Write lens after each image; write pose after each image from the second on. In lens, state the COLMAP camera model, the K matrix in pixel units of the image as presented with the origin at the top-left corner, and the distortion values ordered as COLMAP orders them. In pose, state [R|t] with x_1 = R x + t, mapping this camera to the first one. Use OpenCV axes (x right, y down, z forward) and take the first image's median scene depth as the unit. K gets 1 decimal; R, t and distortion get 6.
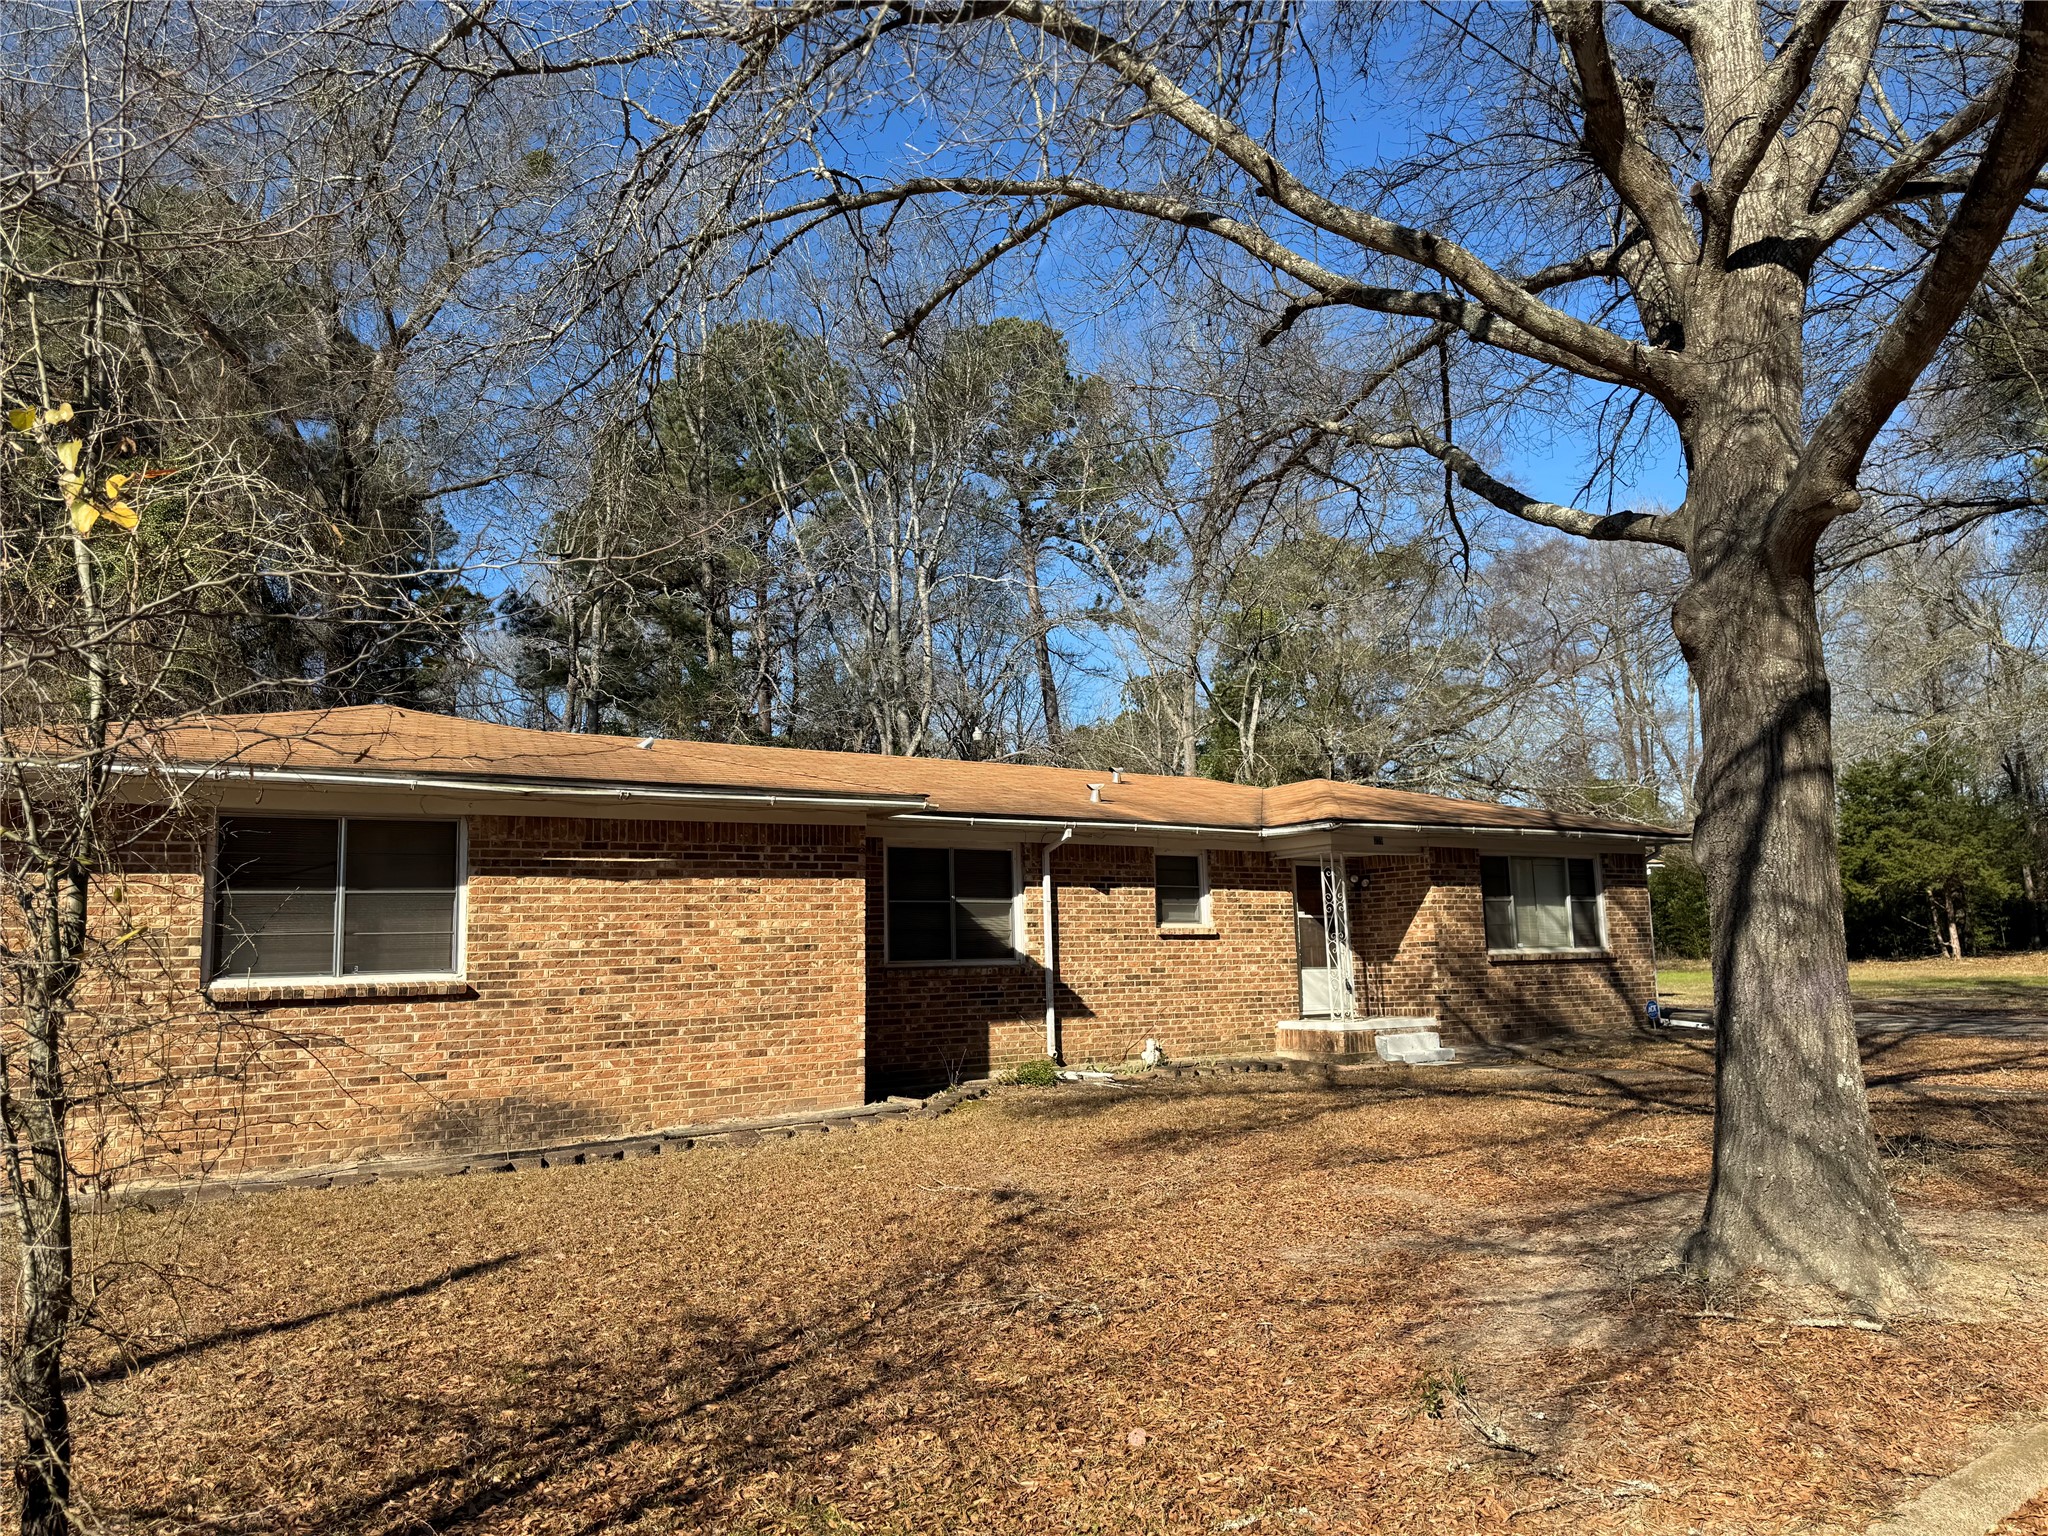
lens RADIAL K [[1438.6, 0, 1023.9], [0, 1438.6, 766.5], [0, 0, 1]] dist [0.010335, 0.000603]
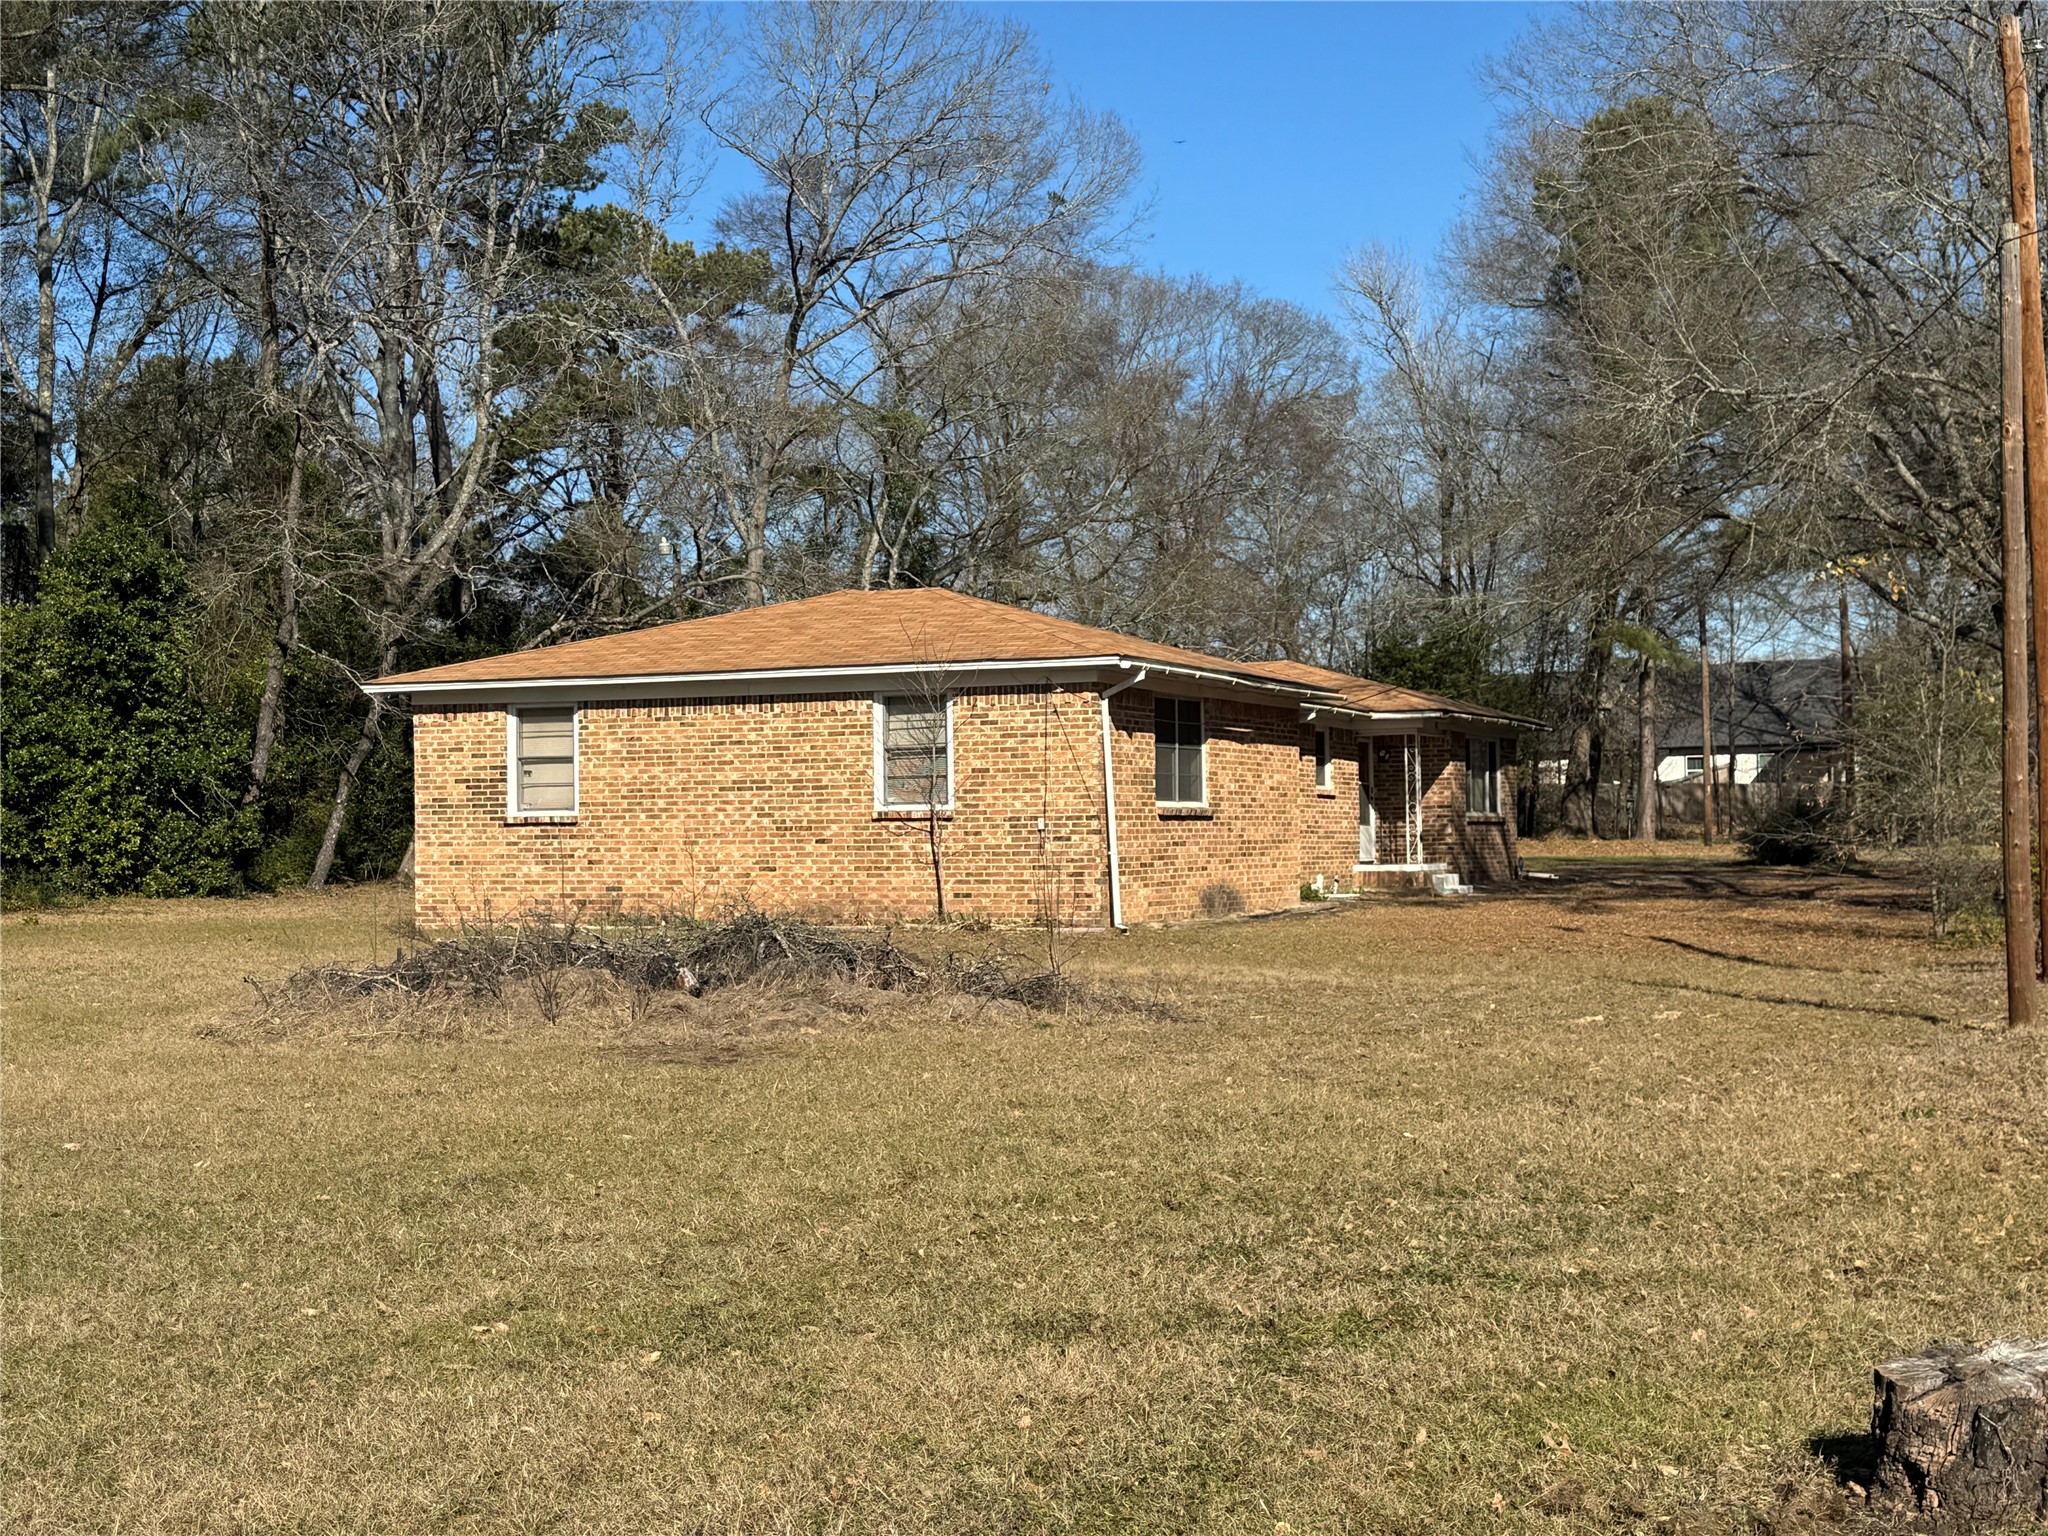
lens RADIAL K [[2705.7, 0, 1023.3], [0, 2705.7, 769.8], [0, 0, 1]] dist [0.006063, 0.000000]
pose [[0.836885, 0.020930, 0.546978, -1.358268], [-0.065664, 0.995891, 0.062360, -0.035401], [-0.543425, -0.088105, 0.834821, -0.810316]]
